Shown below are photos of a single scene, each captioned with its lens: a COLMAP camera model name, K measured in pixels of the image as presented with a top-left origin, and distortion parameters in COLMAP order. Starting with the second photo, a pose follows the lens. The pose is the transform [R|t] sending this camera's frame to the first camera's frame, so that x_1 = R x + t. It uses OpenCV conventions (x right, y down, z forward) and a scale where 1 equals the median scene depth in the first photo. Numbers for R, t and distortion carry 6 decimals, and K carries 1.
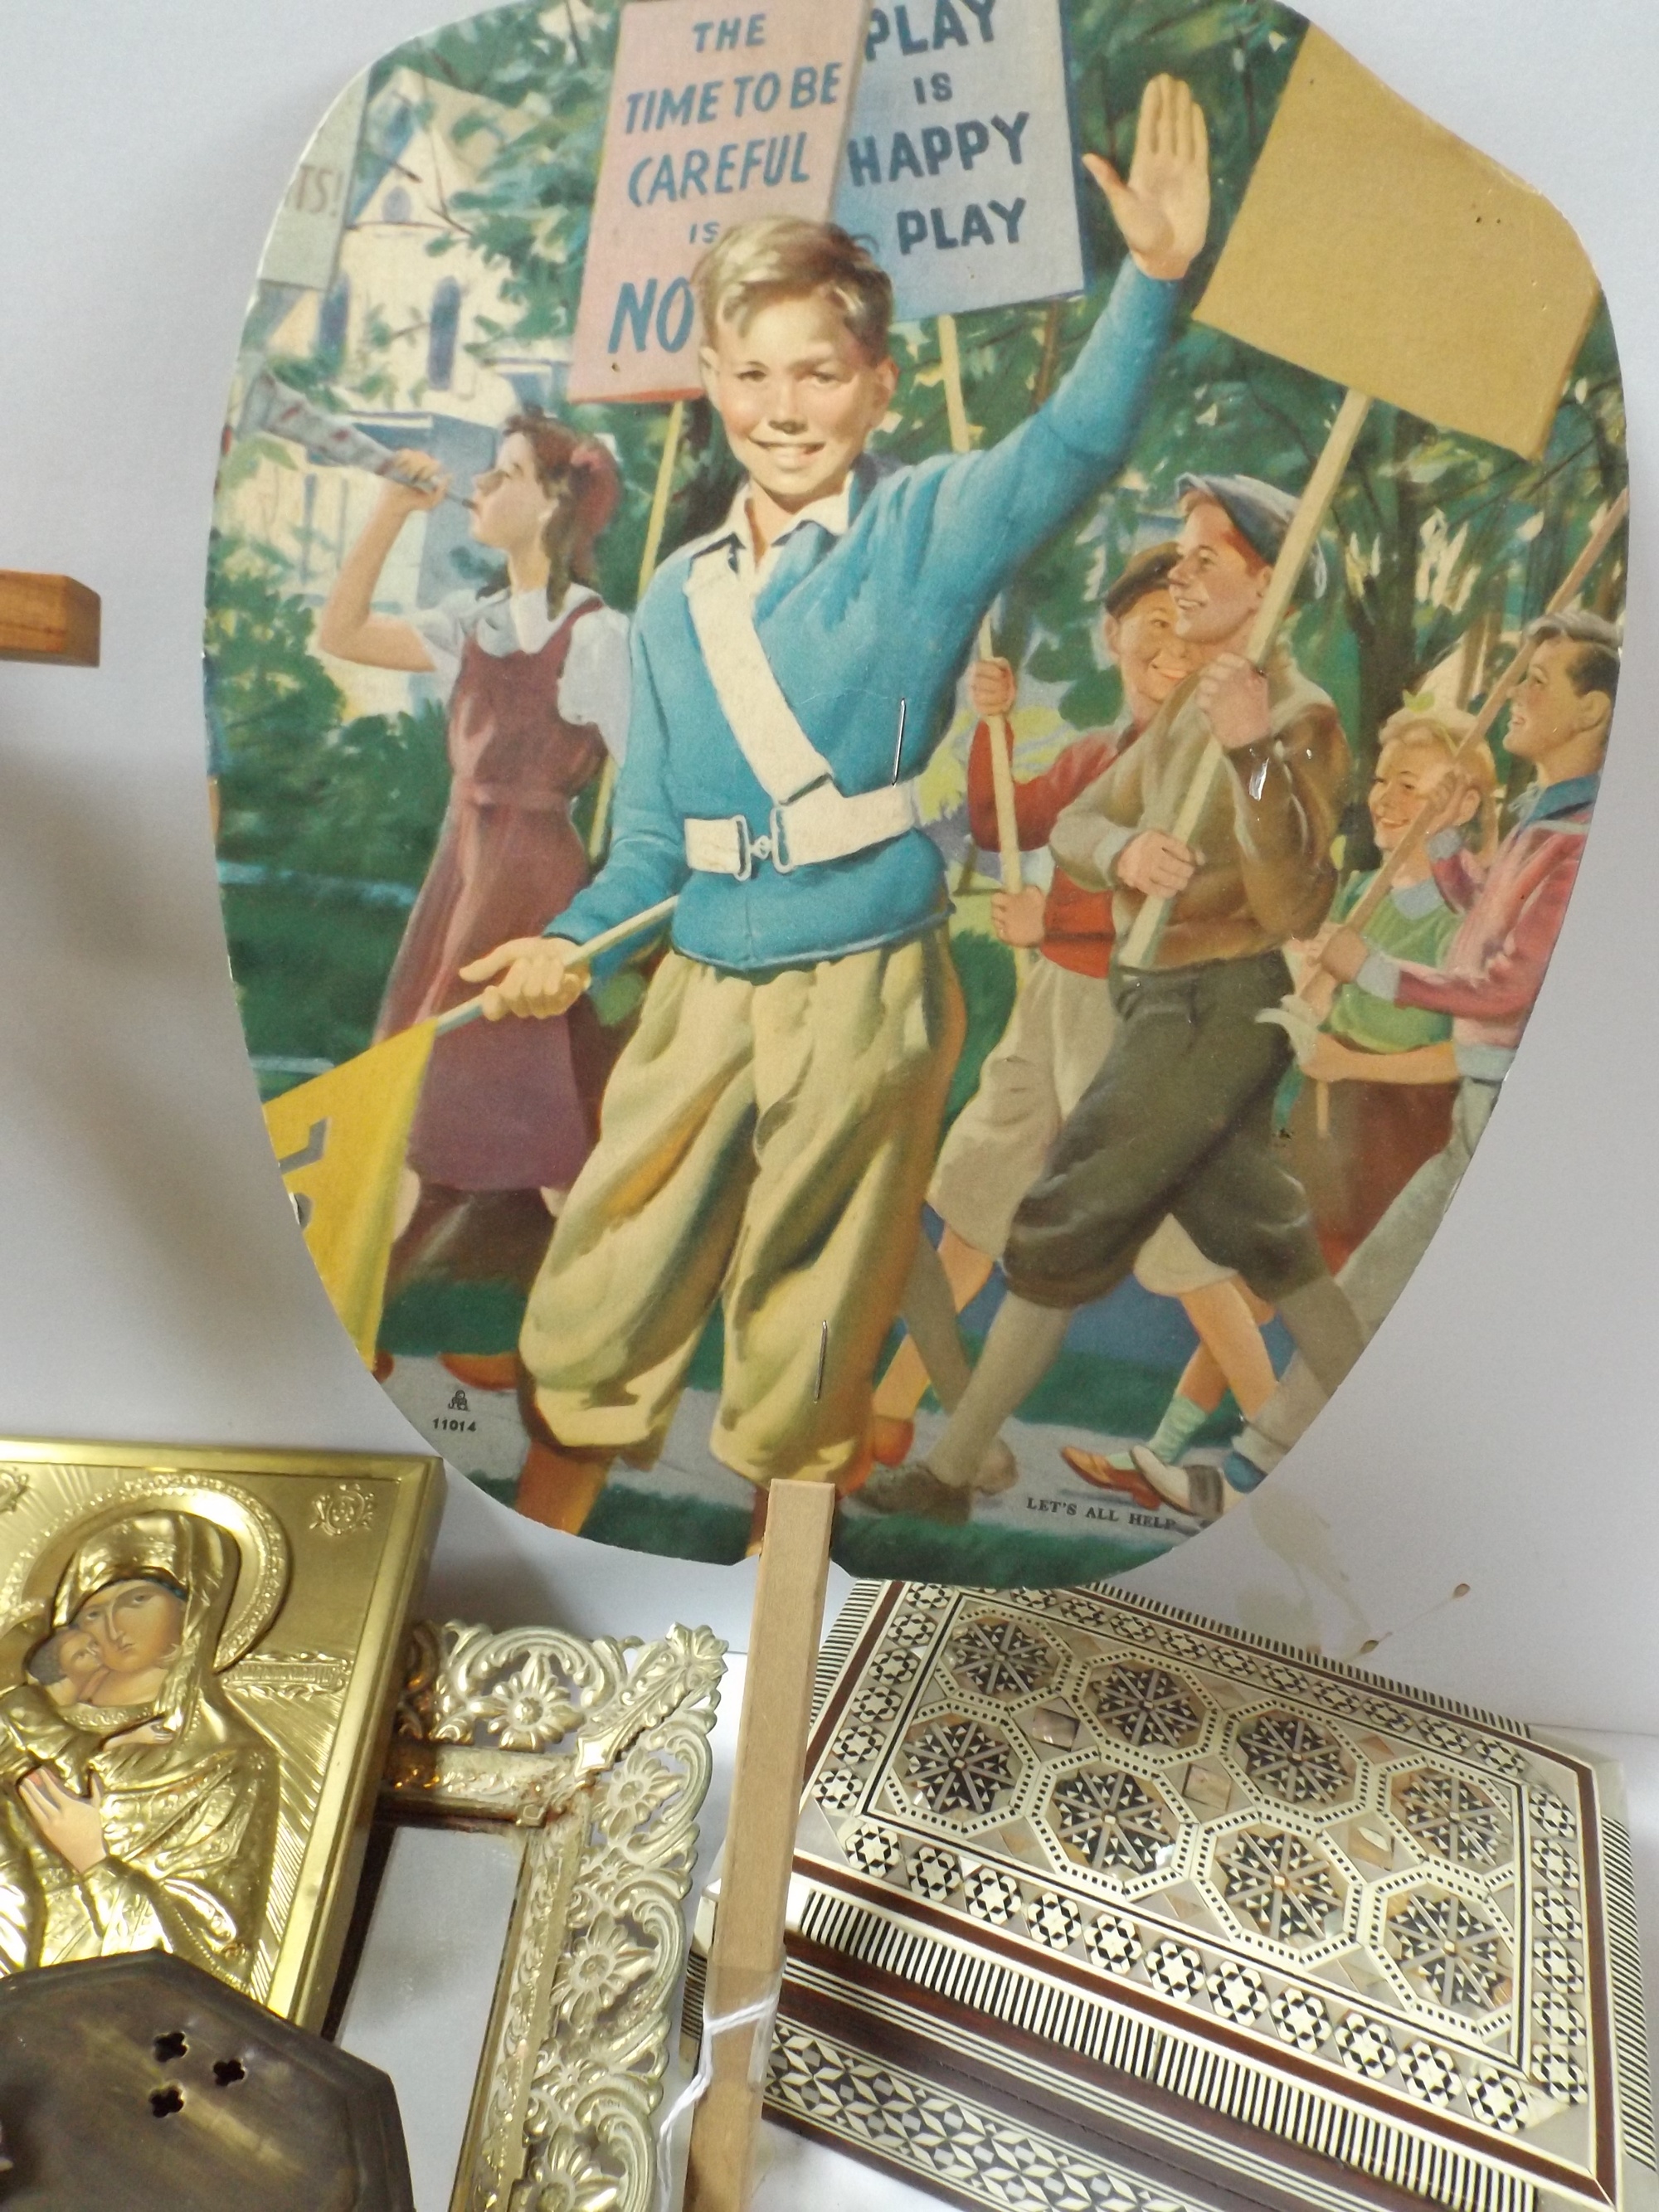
lens RADIAL K [[1577.0, 0, 825.7], [0, 1577.0, 1109.2], [0, 0, 1]] dist [0.013872, -0.025671]
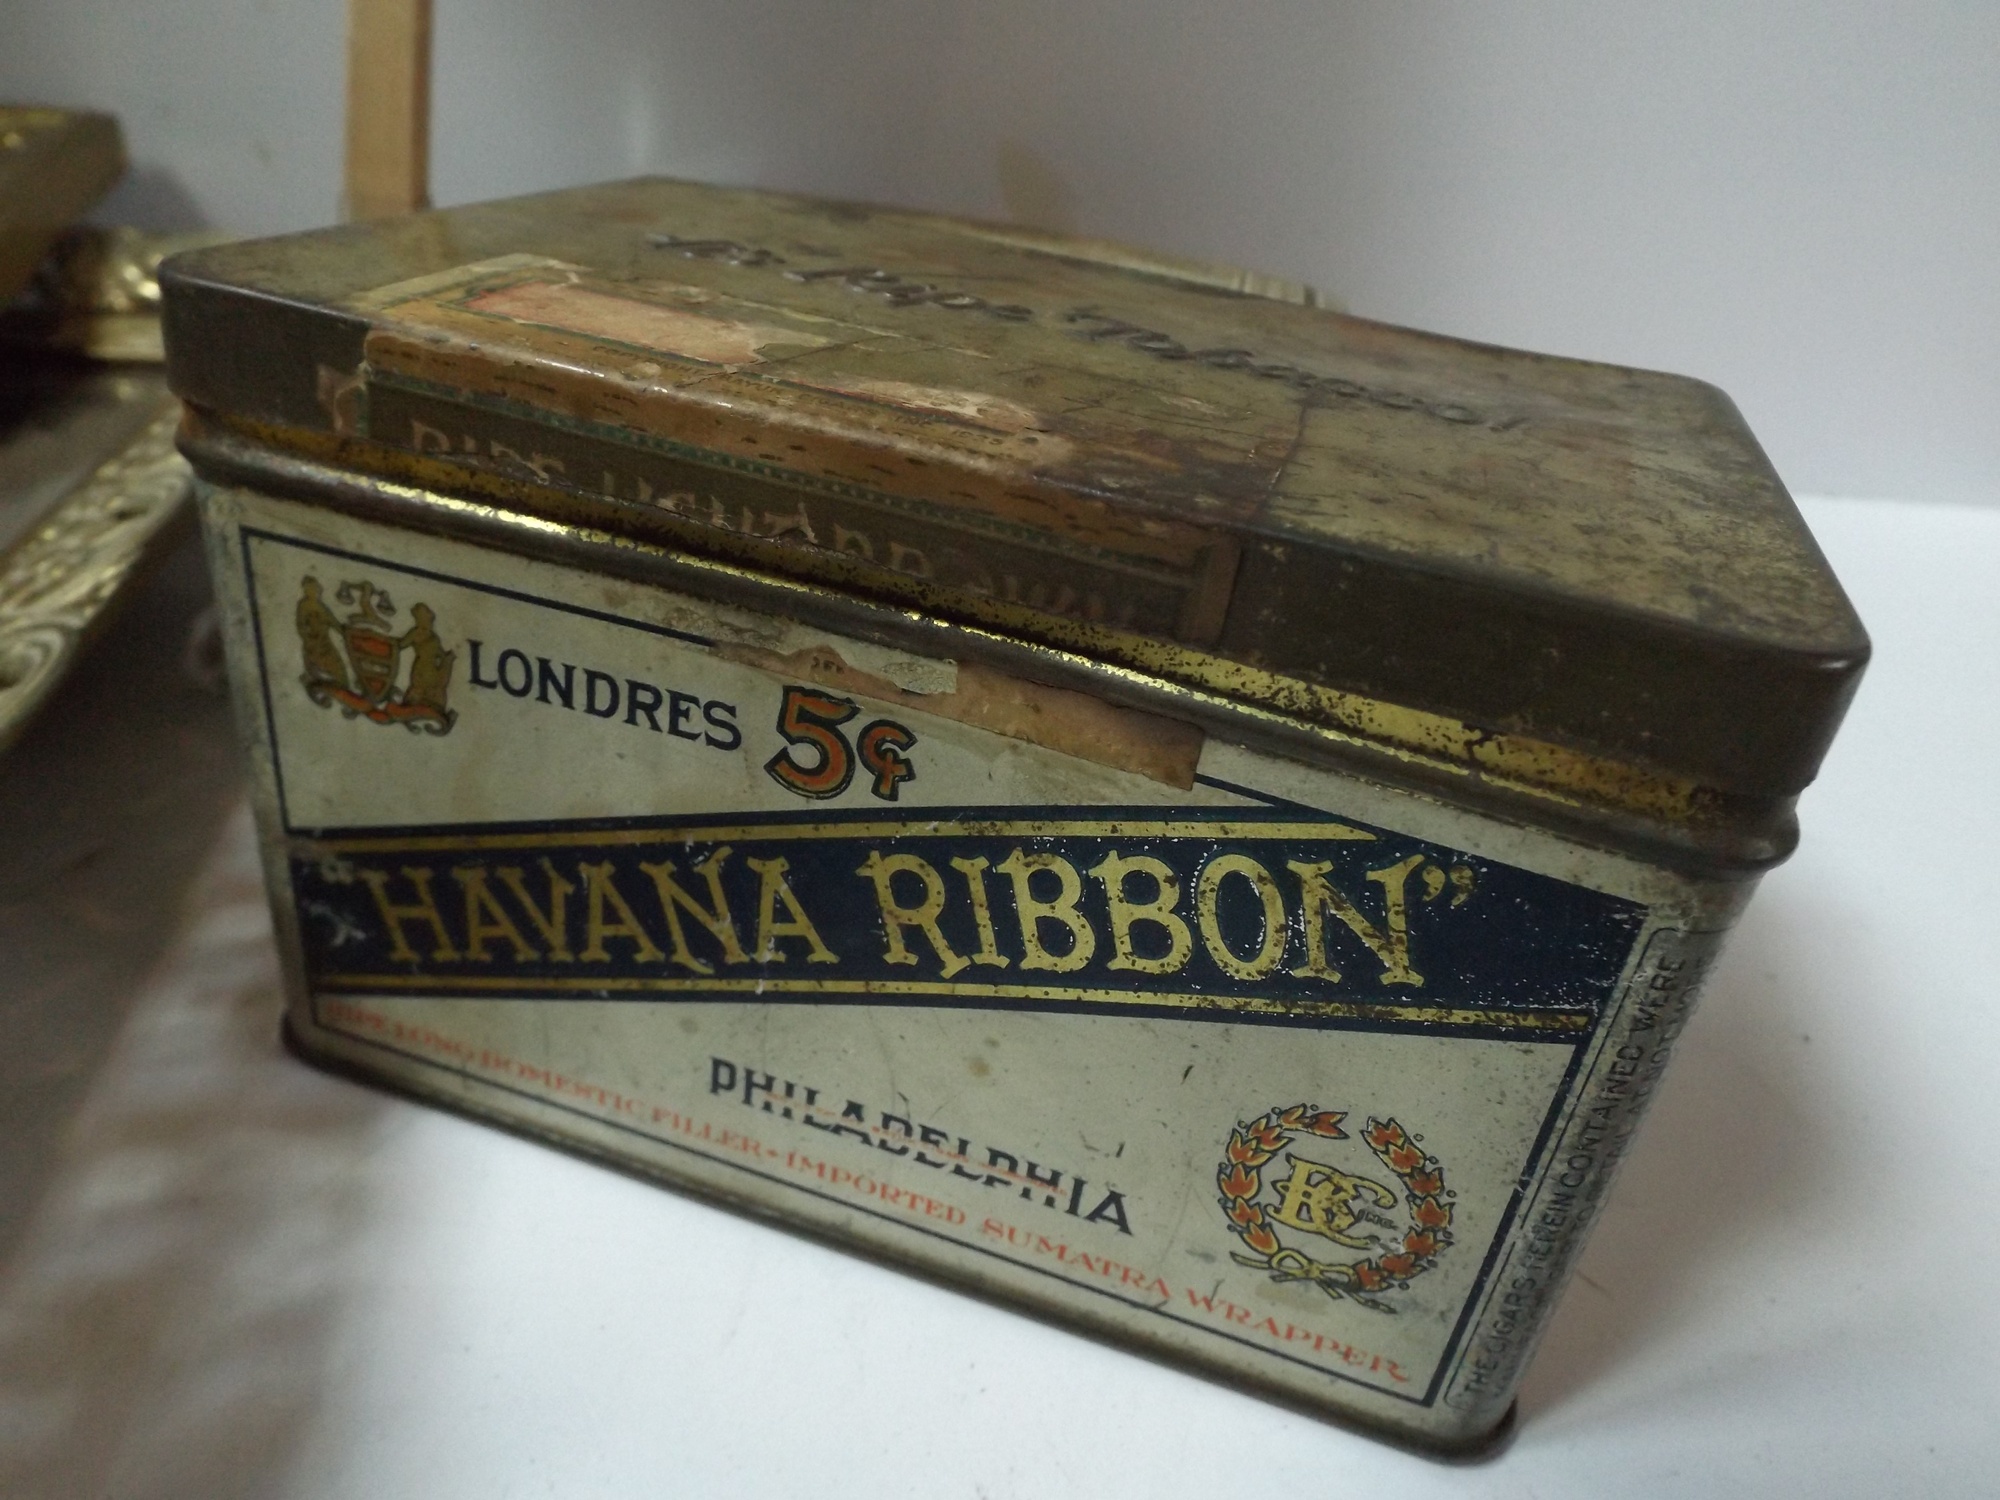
lens RADIAL K [[1425.8, 0, 1006.5], [0, 1425.8, 758.5], [0, 0, 1]] dist [0.013872, -0.025671]
pose [[0.981870, -0.072708, 0.175058, 0.137153], [0.064454, 0.996545, 0.052387, 0.888555], [-0.178262, -0.040154, 0.983163, 0.142860]]
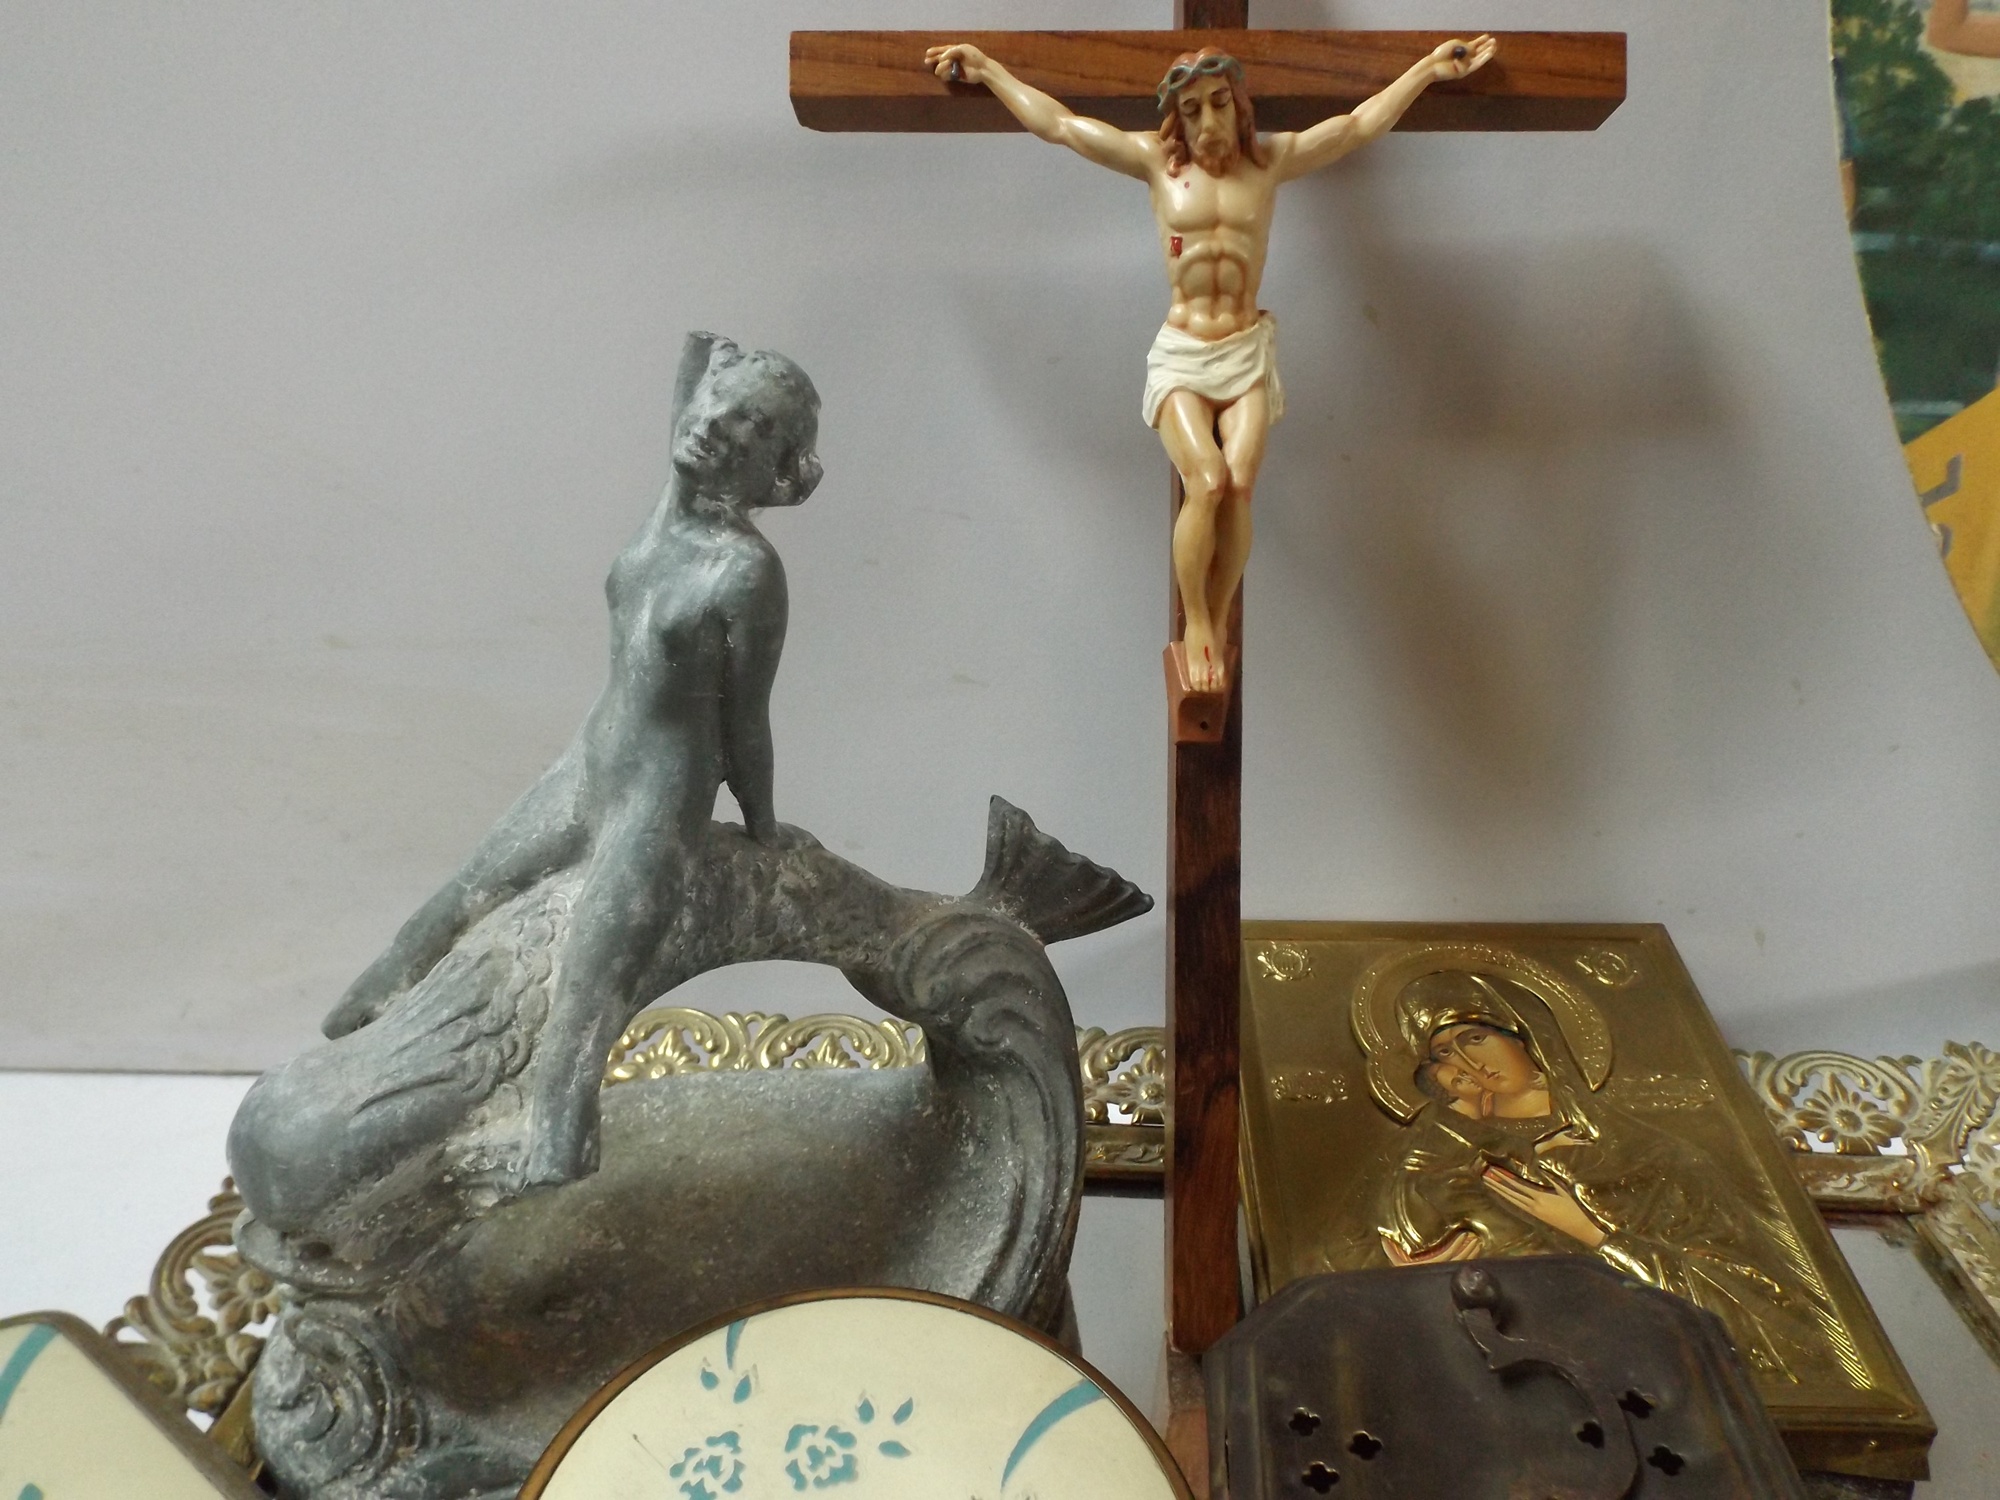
lens RADIAL K [[1425.8, 0, 1000.0], [0, 1425.8, 756.9], [0, 0, 1]] dist [0.013872, -0.025671]
pose [[0.994955, -0.074392, -0.067305, -0.939618], [0.067682, 0.992979, -0.097011, 0.269405], [0.074049, 0.091966, 0.993005, -0.024990]]
